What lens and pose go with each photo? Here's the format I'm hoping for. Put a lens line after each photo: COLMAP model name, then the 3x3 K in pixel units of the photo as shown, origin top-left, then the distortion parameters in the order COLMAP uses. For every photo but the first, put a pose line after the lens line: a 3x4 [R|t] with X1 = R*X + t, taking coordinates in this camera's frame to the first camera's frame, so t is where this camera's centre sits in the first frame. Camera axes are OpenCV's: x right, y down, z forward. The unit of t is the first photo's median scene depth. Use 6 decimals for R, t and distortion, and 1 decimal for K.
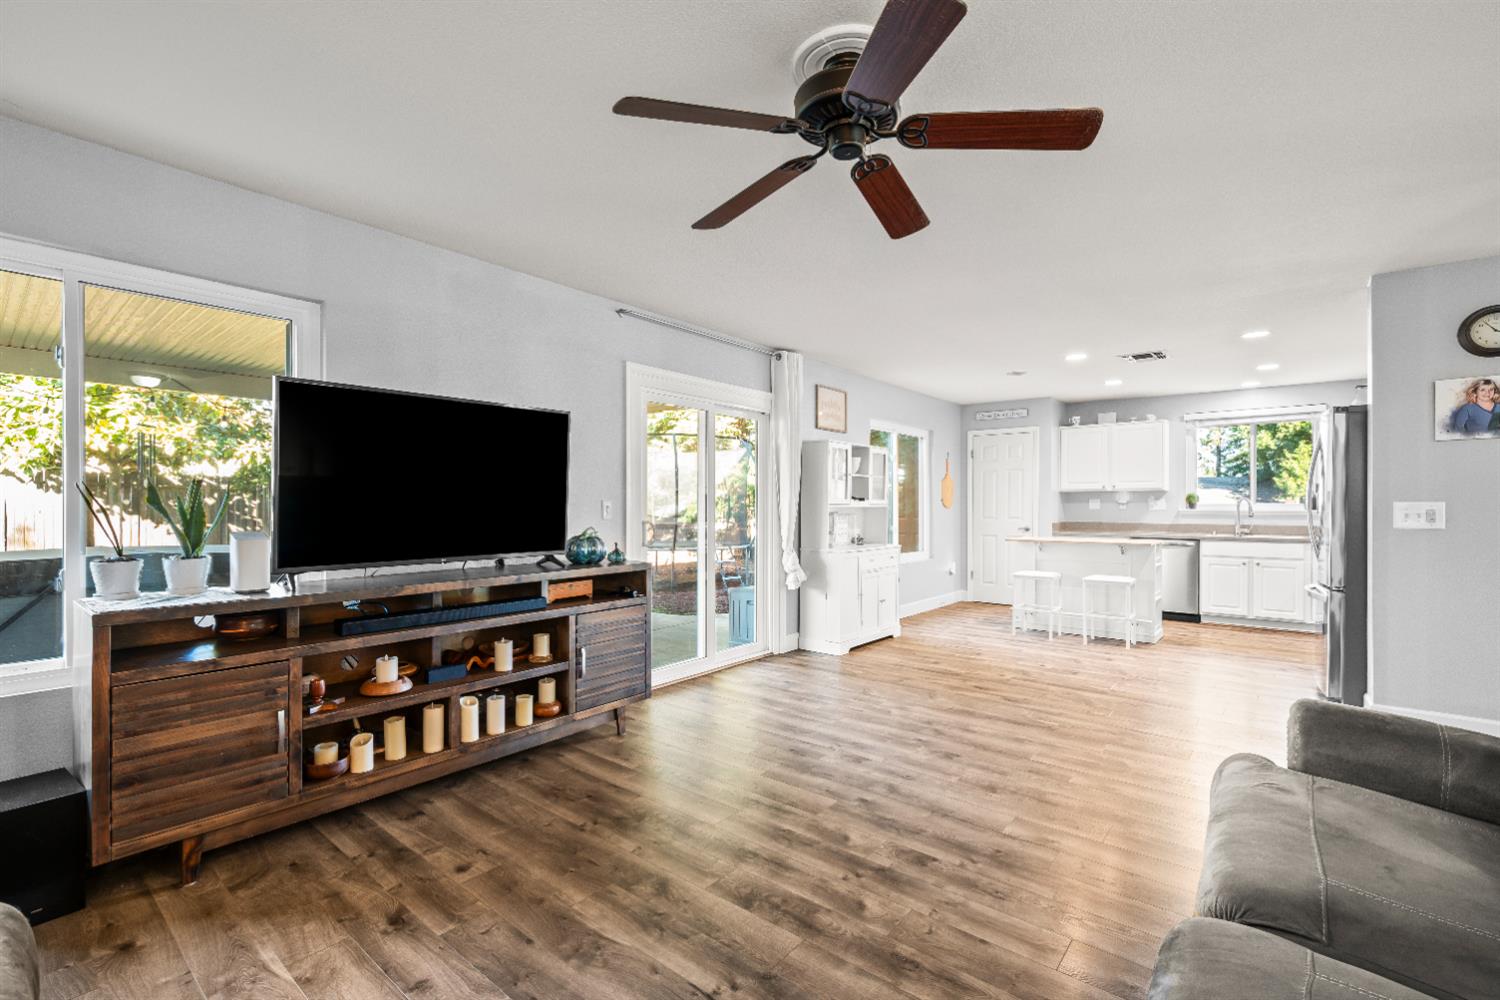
lens RADIAL K [[665.5, 0, 753.7], [0, 665.5, 504.3], [0, 0, 1]] dist [-0.001137, -0.000223]
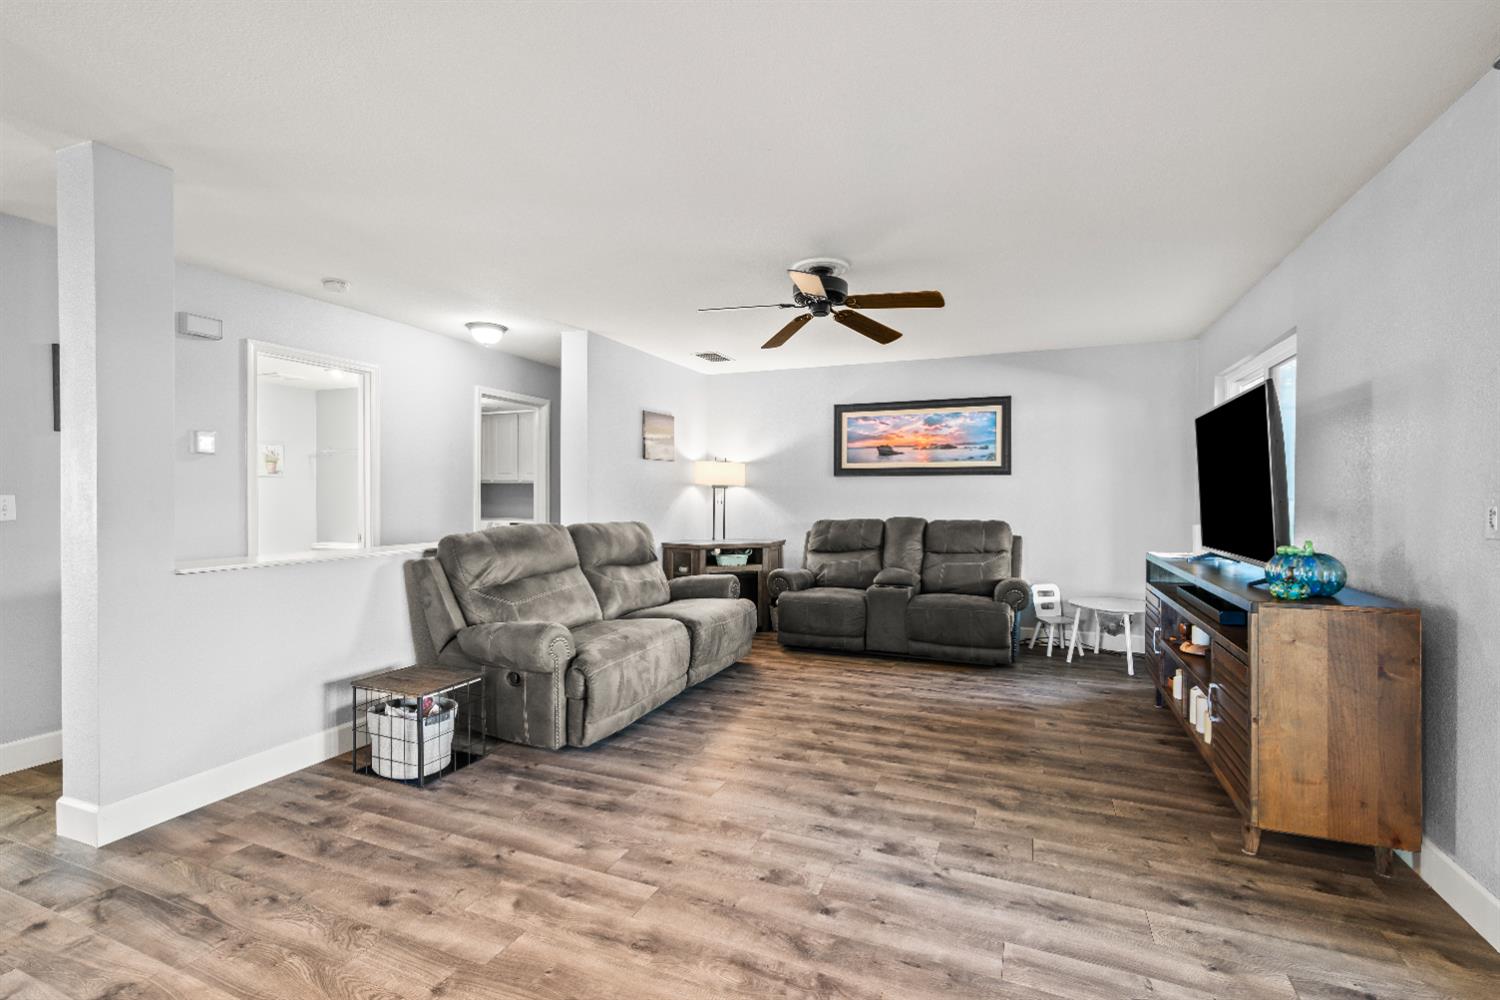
lens RADIAL K [[665.5, 0, 753.7], [0, 665.5, 504.3], [0, 0, 1]] dist [-0.001137, -0.000223]
pose [[-0.958294, -0.001951, -0.285777, 0.554978], [-0.005808, 0.999903, 0.012649, -0.006882], [0.285725, 0.013782, -0.958213, 1.784508]]
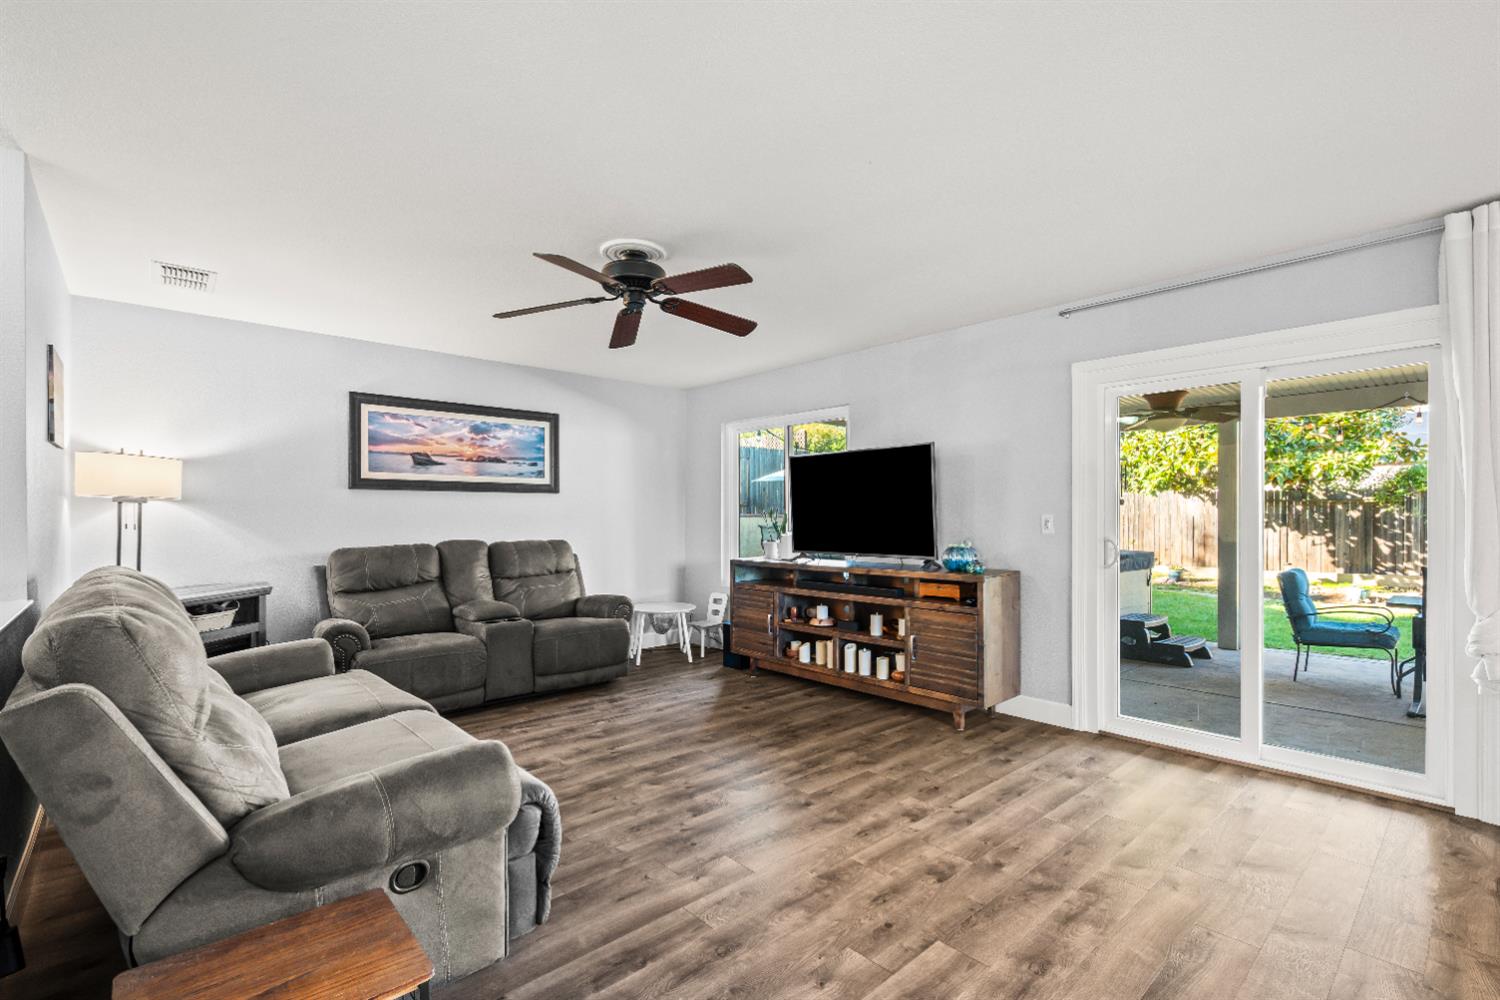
lens RADIAL K [[673.0, 0, 759.4], [0, 673.0, 516.4], [0, 0, 1]] dist [-0.000307, -0.000264]
pose [[-0.144240, -0.001015, -0.989542, 1.128314], [0.000946, 0.999999, -0.001164, -0.002690], [0.989542, -0.001104, -0.144239, 1.000275]]
